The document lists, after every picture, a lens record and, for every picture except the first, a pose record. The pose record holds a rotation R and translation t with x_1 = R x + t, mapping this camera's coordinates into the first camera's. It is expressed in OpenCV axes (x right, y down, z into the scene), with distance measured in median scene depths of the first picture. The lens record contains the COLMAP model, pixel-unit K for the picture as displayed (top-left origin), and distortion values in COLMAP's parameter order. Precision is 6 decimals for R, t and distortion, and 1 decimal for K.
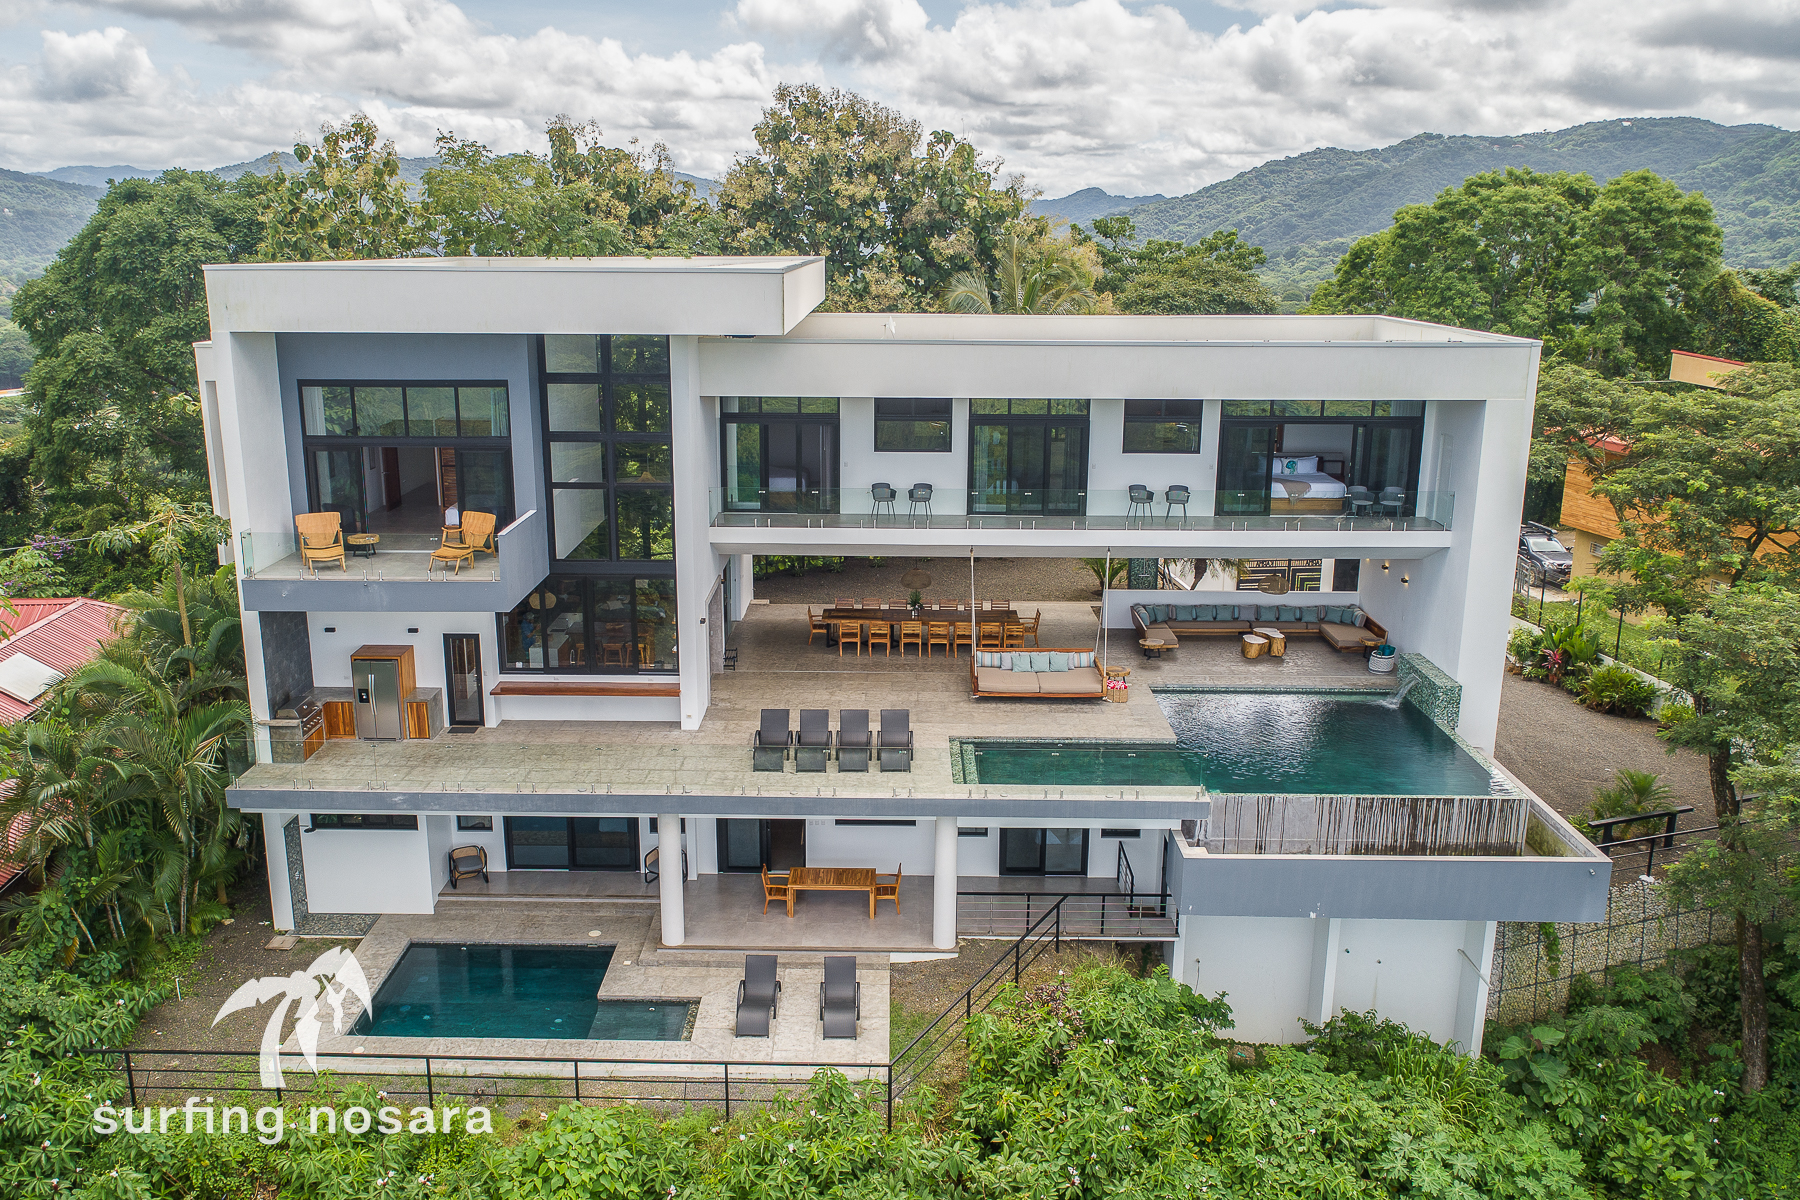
lens RADIAL K [[1432.4, 0, 868.5], [0, 1432.4, 606.4], [0, 0, 1]] dist [-0.011921, 0.001170]
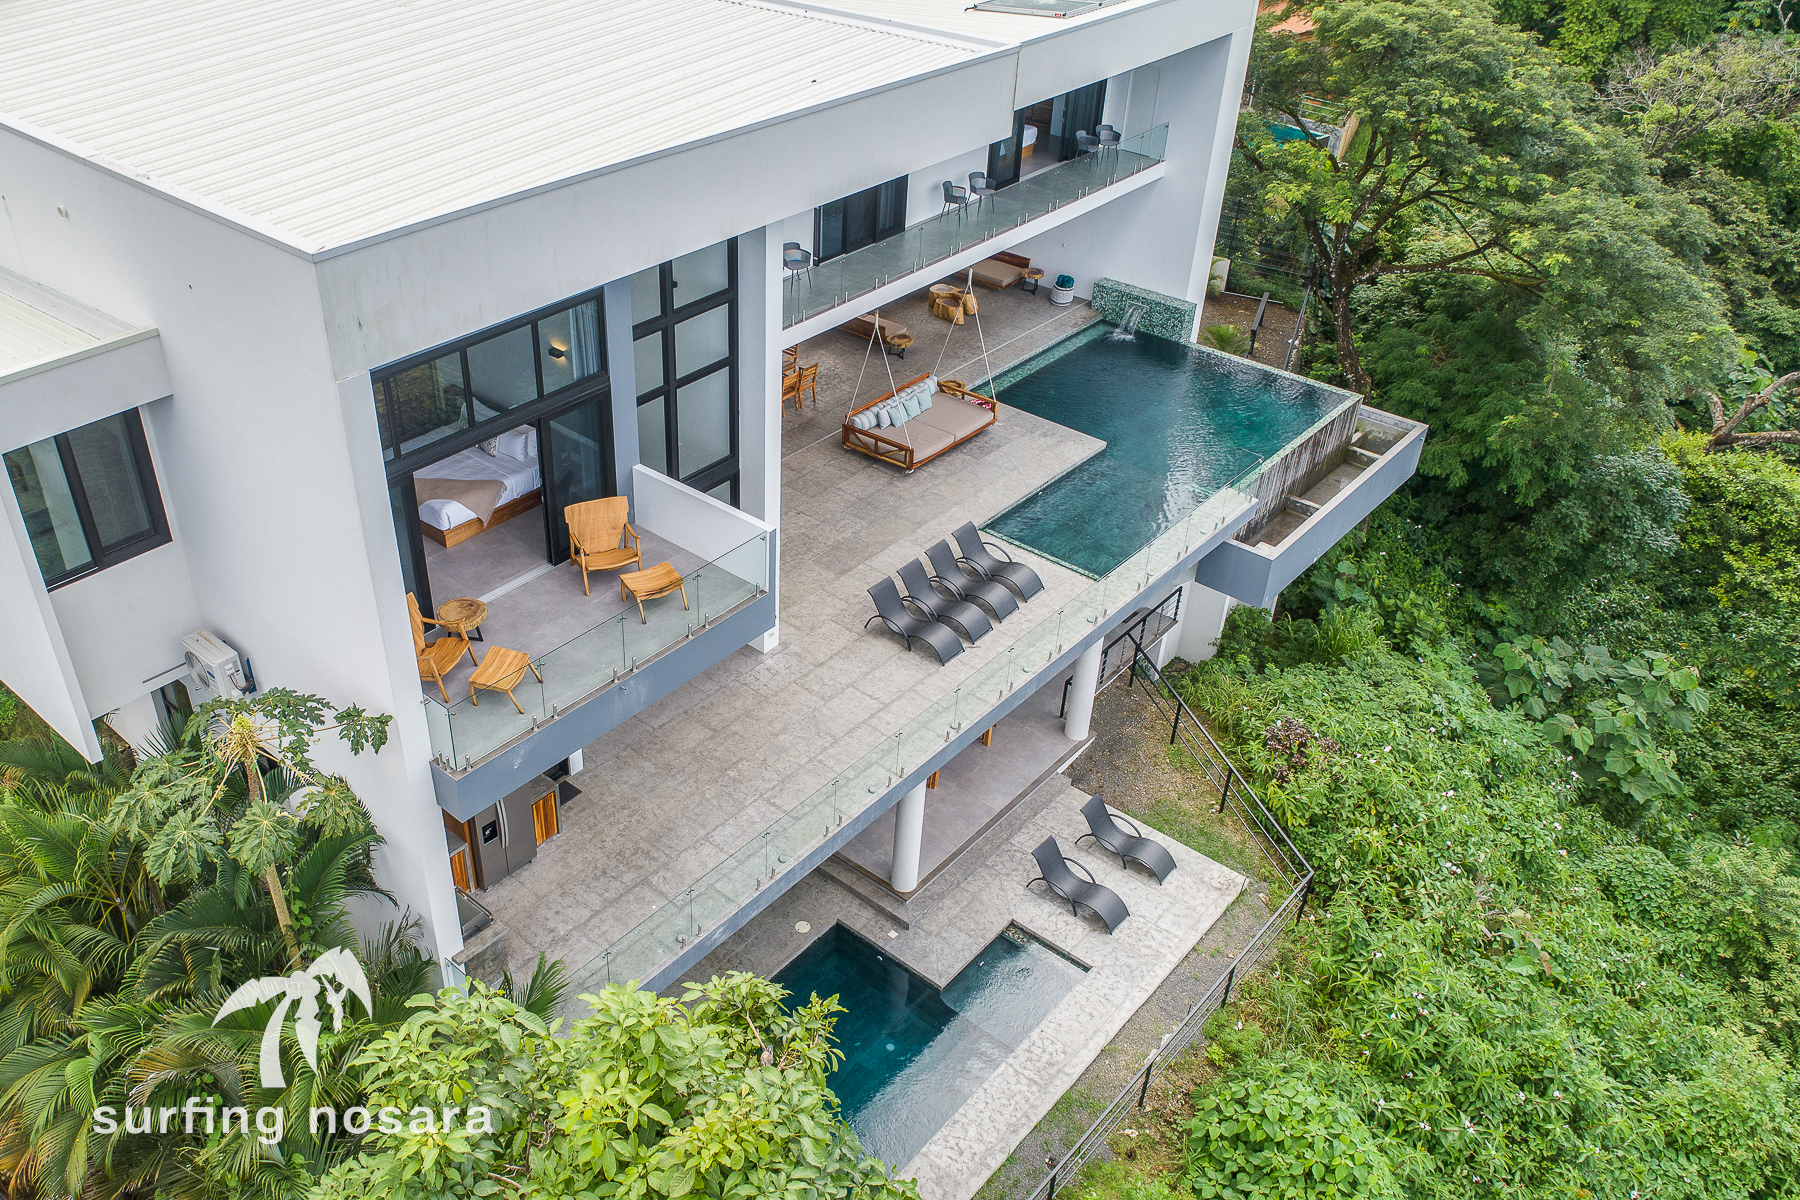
lens RADIAL K [[1384.6, 0, 885.6], [0, 1384.6, 588.3], [0, 0, 1]] dist [-0.001668, -0.000157]
pose [[0.642207, -0.420273, 0.641047, -0.580352], [0.161696, 0.891753, 0.422649, -0.263743], [-0.749283, -0.167773, 0.640646, 0.495810]]
